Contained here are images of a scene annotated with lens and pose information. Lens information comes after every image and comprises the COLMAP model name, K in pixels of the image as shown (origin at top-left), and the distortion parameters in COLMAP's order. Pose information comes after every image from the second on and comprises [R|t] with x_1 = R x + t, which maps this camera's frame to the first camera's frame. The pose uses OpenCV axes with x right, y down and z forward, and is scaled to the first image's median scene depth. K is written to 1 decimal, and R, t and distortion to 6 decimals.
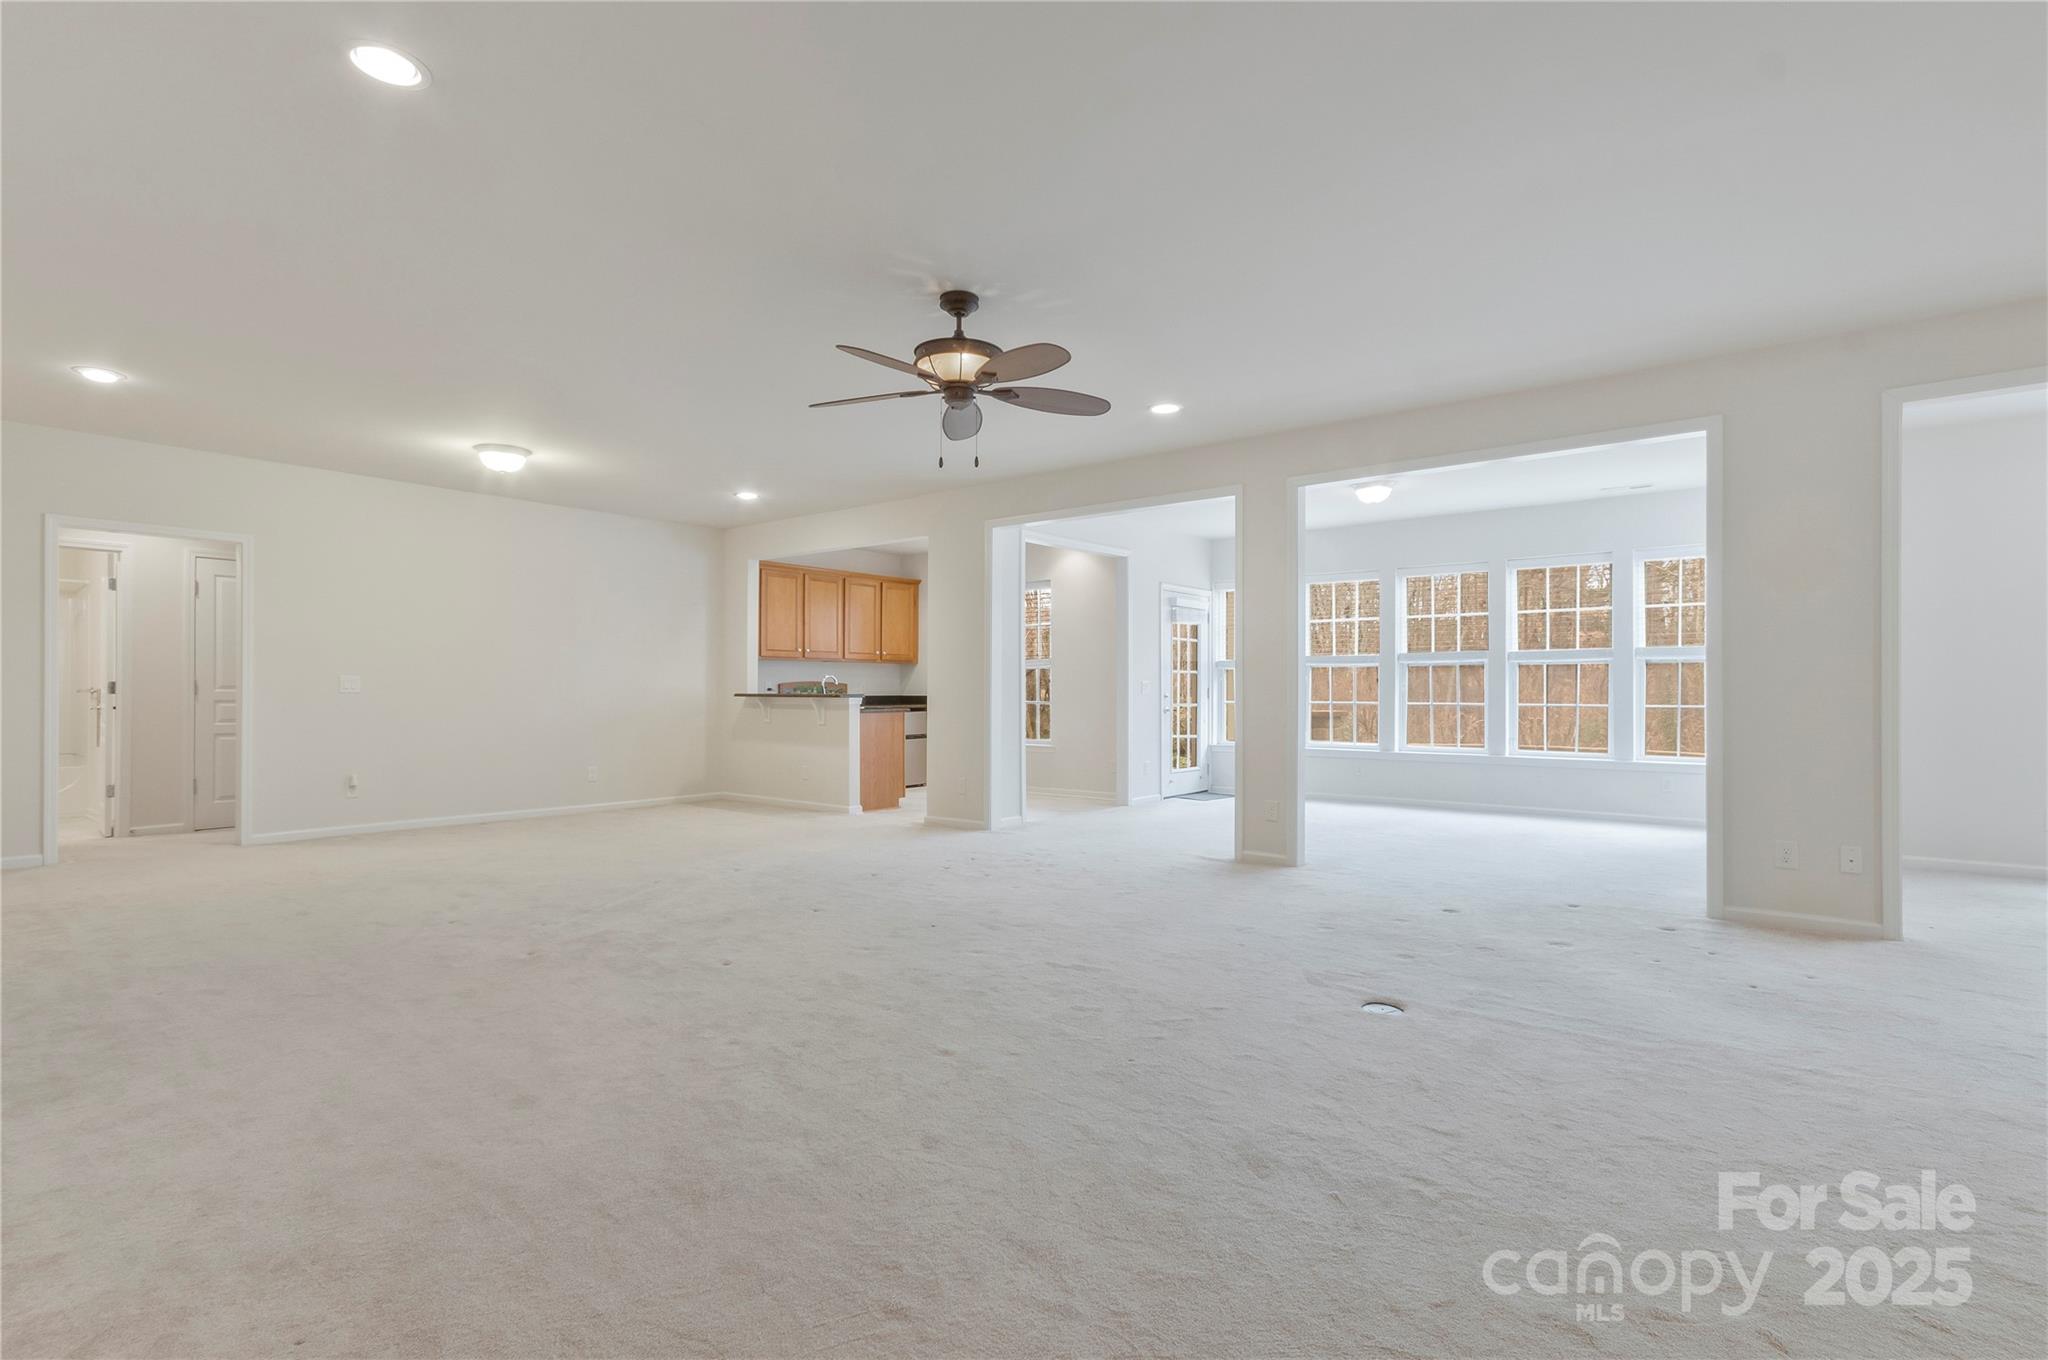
lens RADIAL K [[991.2, 0, 1024.0], [0, 991.2, 680.0], [0, 0, 1]] dist [-0.001122, 0.000115]
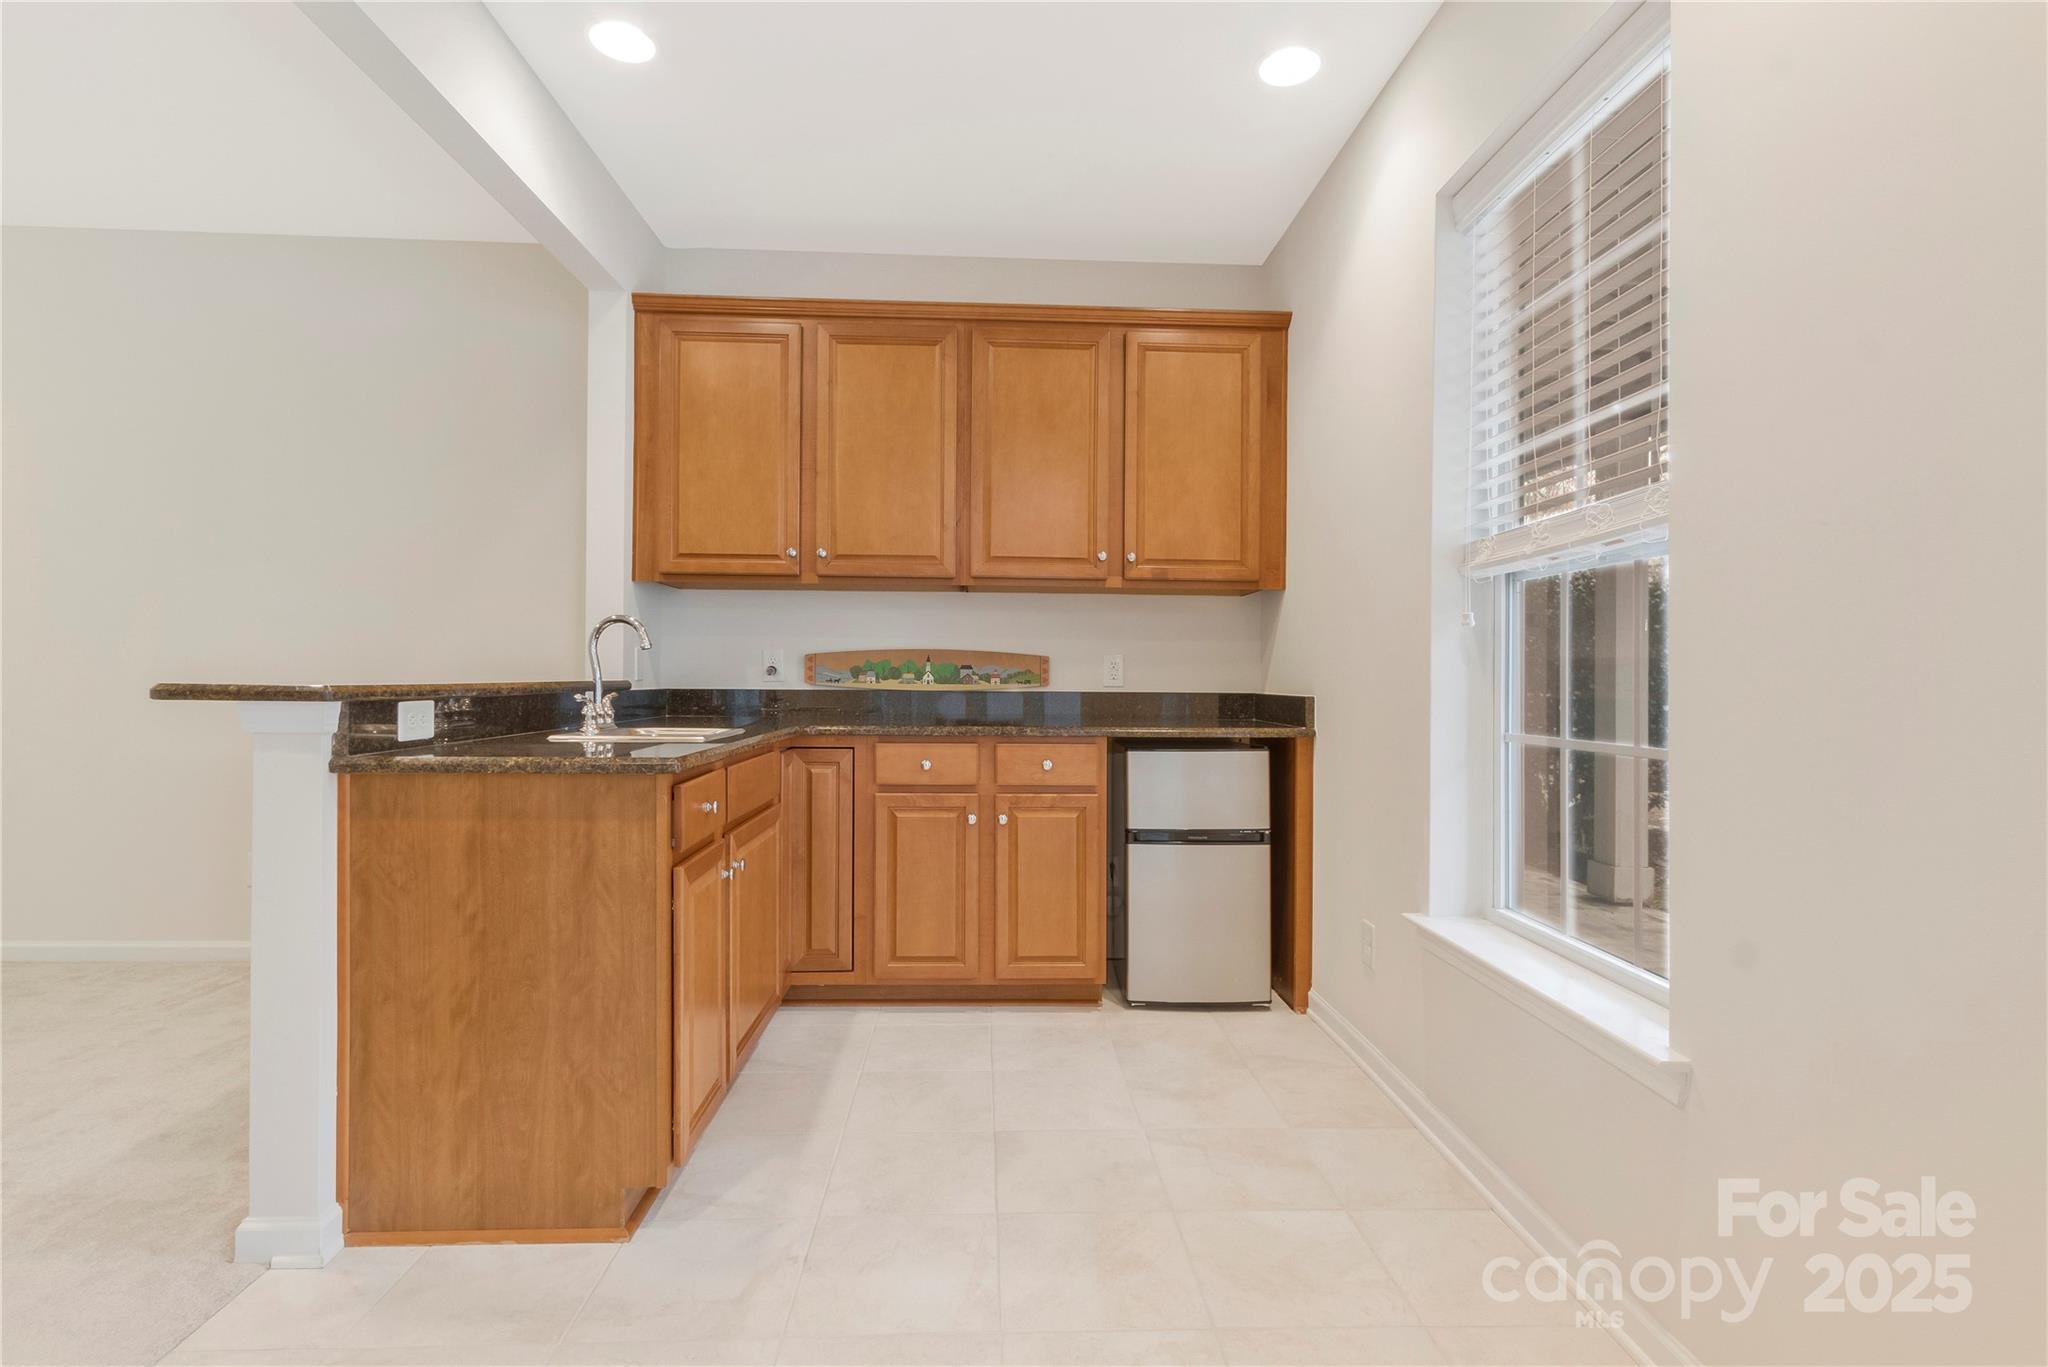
lens RADIAL K [[991.2, 0, 1024.0], [0, 991.2, 683.5], [0, 0, 1]] dist [-0.001122, 0.000115]
pose [[0.673103, 0.005437, -0.739528, 0.070886], [0.001566, 0.999960, 0.008777, 0.010481], [0.739547, -0.007066, 0.673068, 0.824057]]
